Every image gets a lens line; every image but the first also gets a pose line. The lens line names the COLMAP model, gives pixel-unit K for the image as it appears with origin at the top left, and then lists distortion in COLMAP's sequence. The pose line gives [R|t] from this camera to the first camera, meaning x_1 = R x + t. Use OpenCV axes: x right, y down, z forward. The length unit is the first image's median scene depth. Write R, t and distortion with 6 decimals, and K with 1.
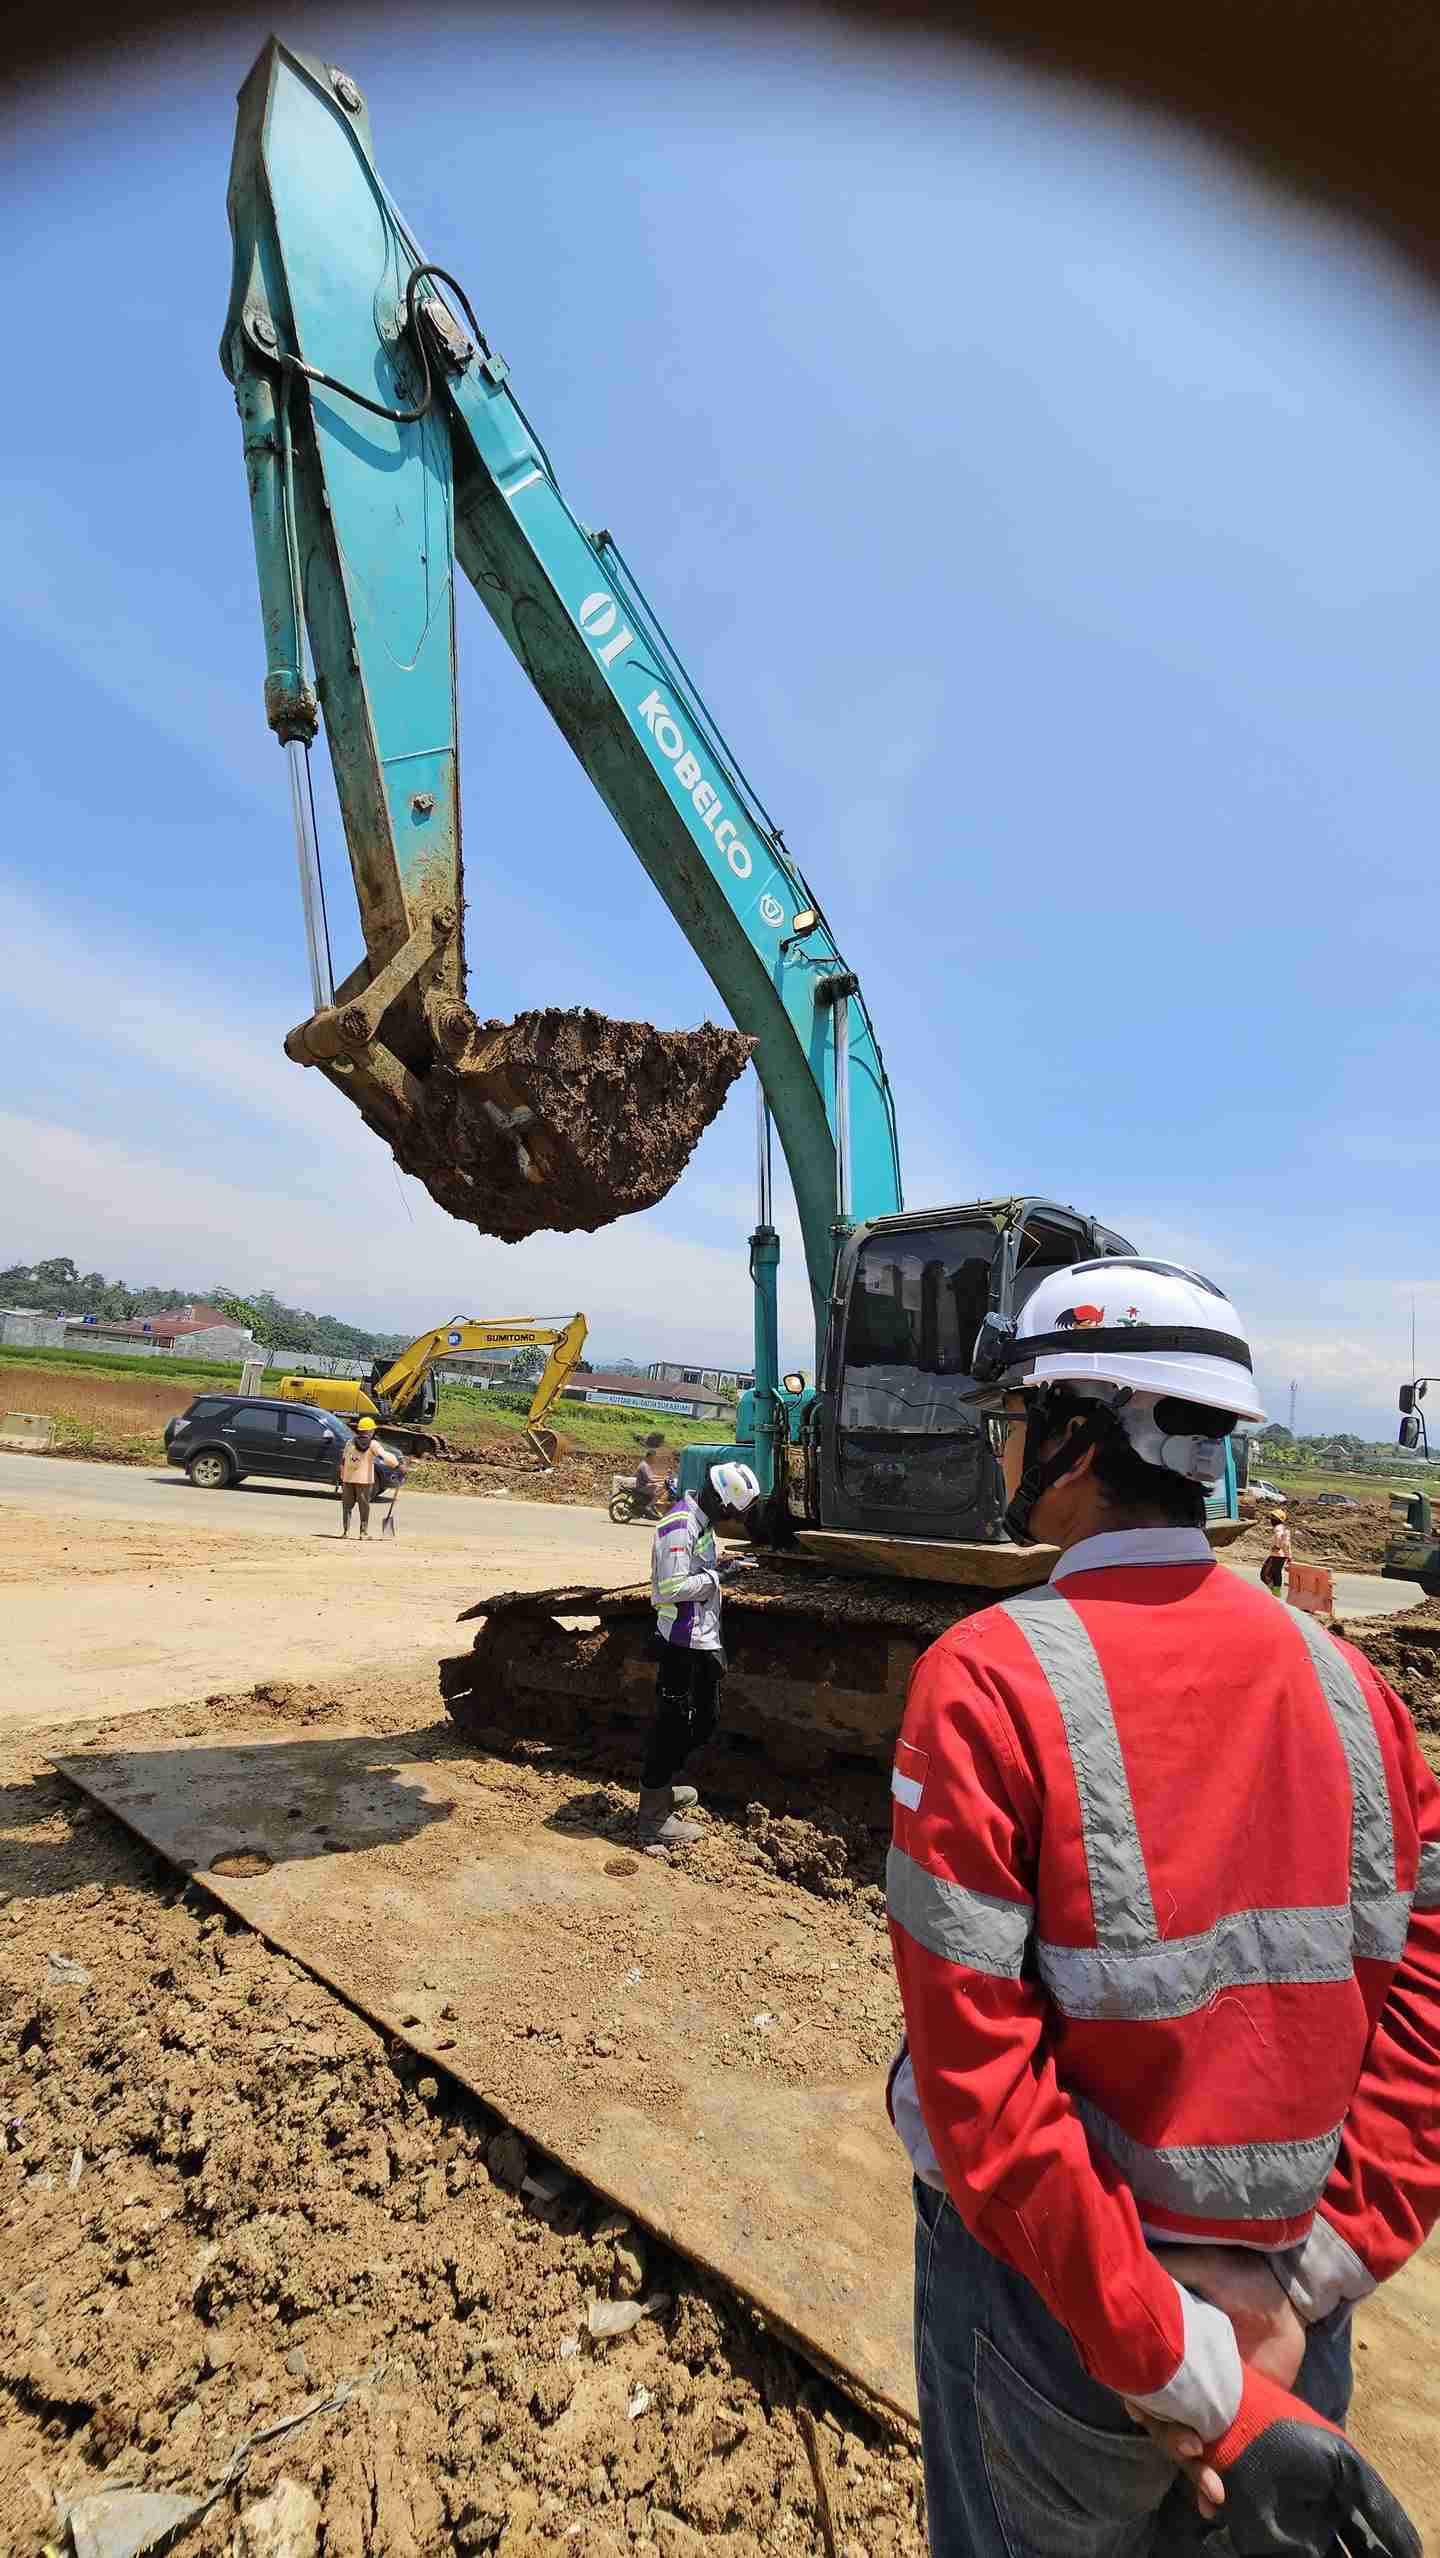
lens RADIAL K [[1048.1, 0, 720.0], [0, 1048.1, 1279.0], [0, 0, 1]] dist [0.001573, -0.000212]
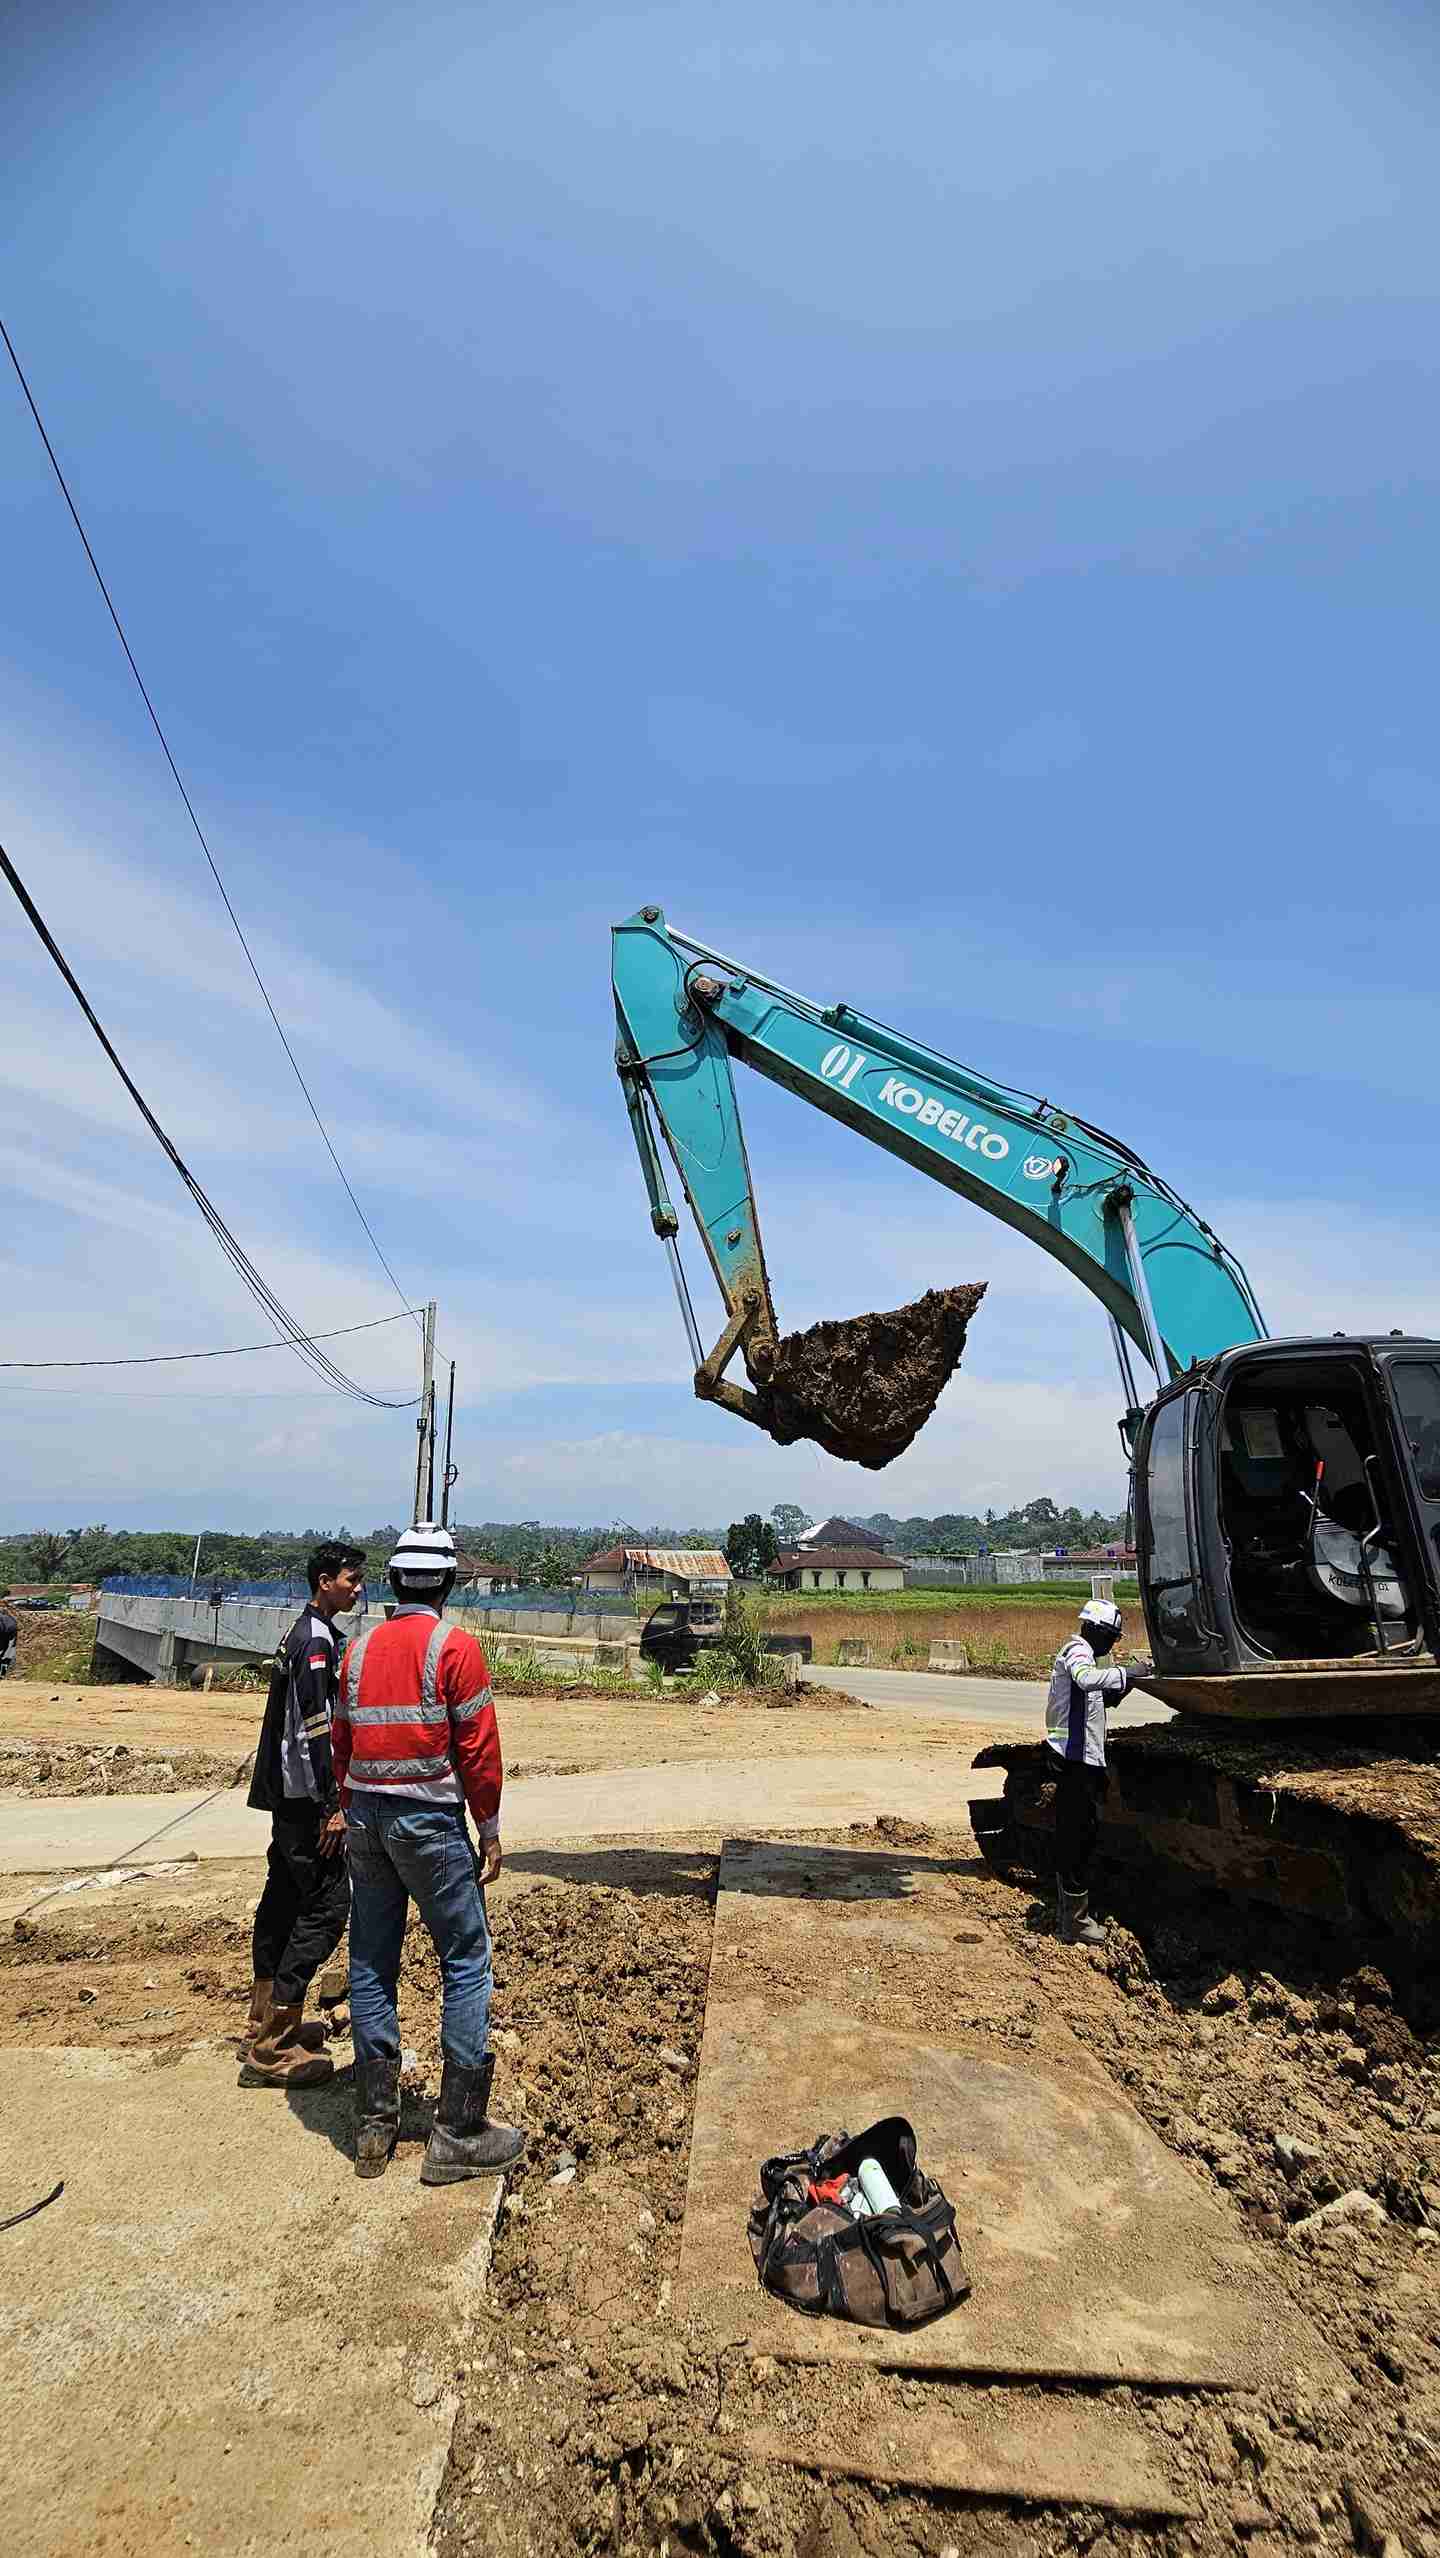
lens RADIAL K [[1049.5, 0, 720.0], [0, 1049.5, 1279.0], [0, 0, 1]] dist [0.000541, -0.001943]
pose [[0.644774, -0.305743, -0.700563, 0.657244], [0.161394, 0.950311, -0.266197, 0.052920], [0.747140, 0.058570, 0.662081, -0.120273]]
